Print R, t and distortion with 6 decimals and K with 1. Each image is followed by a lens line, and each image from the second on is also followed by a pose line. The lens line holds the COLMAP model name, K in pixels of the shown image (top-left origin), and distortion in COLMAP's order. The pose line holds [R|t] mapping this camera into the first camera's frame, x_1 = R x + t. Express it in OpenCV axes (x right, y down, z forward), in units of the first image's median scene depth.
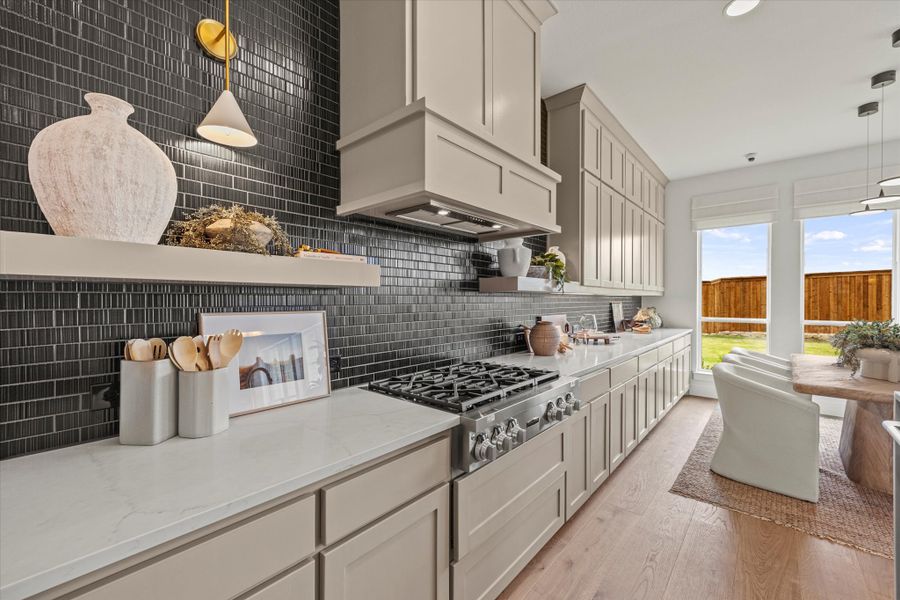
lens RADIAL K [[368.7, 0, 450.0], [0, 368.7, 300.0], [0, 0, 1]] dist [0.002551, 0.000356]
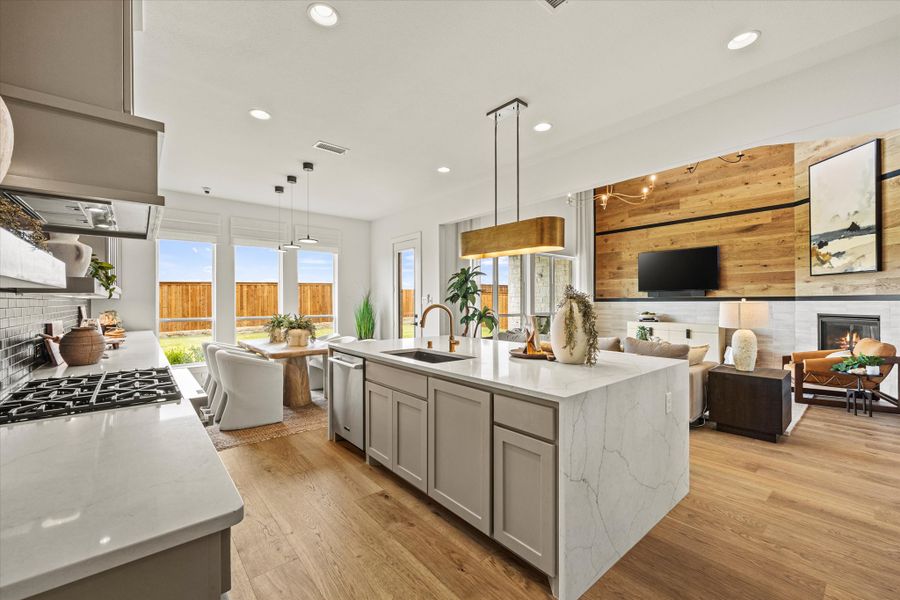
lens RADIAL K [[370.0, 0, 445.6], [0, 370.0, 303.3], [0, 0, 1]] dist [-0.000475, -0.000112]
pose [[0.155406, -0.003251, 0.987845, -0.853659], [0.002843, 0.999992, 0.002844, 0.001114], [-0.987847, 0.002367, 0.155414, -0.018466]]
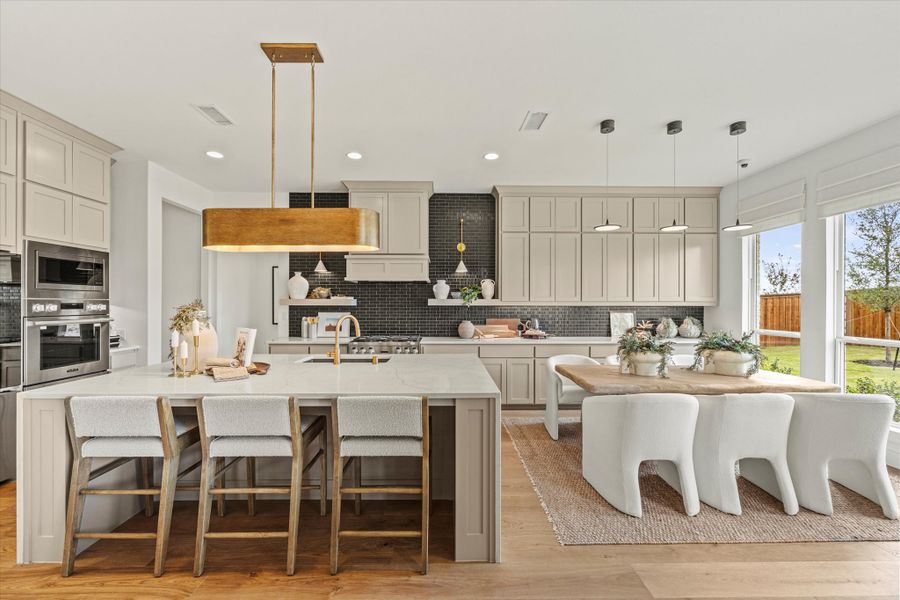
lens RADIAL K [[363.7, 0, 447.6], [0, 363.7, 304.2], [0, 0, 1]] dist [-0.000432, -0.000081]
pose [[0.669455, -0.000346, -0.742853, 2.723146], [-0.001639, 0.999997, -0.001942, -0.040306], [0.742851, 0.002517, 0.669452, -0.567817]]
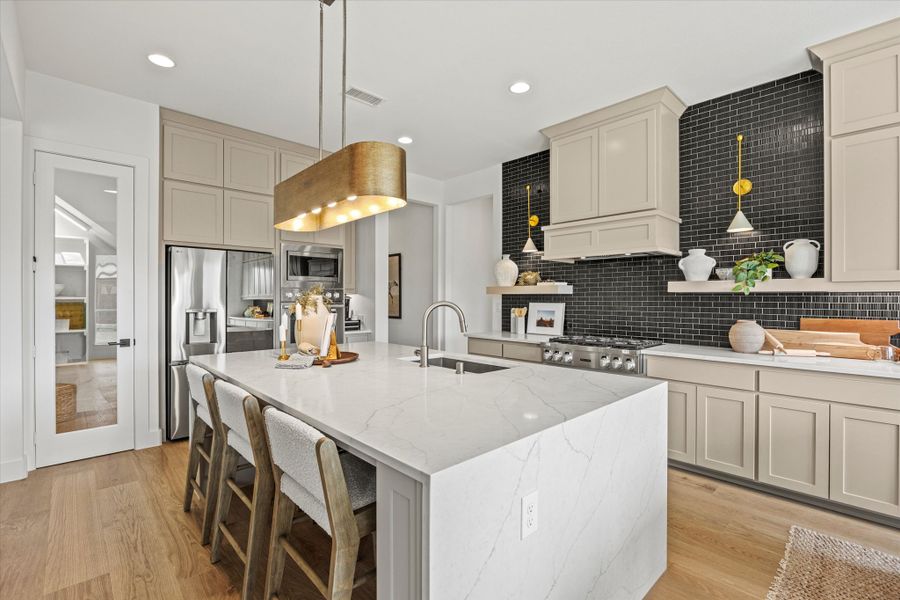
lens RADIAL K [[407.0, 0, 450.0], [0, 407.0, 300.0], [0, 0, 1]] dist [-0.010080, -0.000029]
pose [[-0.092214, 0.004284, -0.995730, 2.515298], [-0.002059, 0.999988, 0.004493, -0.002636], [0.995737, 0.002464, -0.092204, 0.462909]]
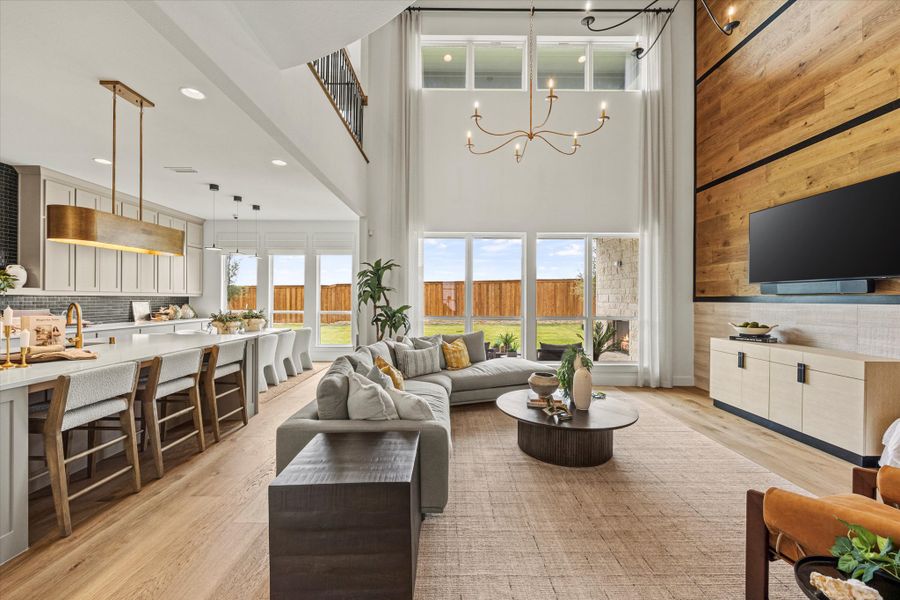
lens RADIAL K [[363.0, 0, 449.8], [0, 363.0, 298.7], [0, 0, 1]] dist [-0.001355, -0.000380]
pose [[0.752625, 0.003629, 0.658439, 1.235335], [-0.004563, 0.999990, -0.000295, -0.019861], [-0.658434, -0.002782, 0.752634, -2.524792]]
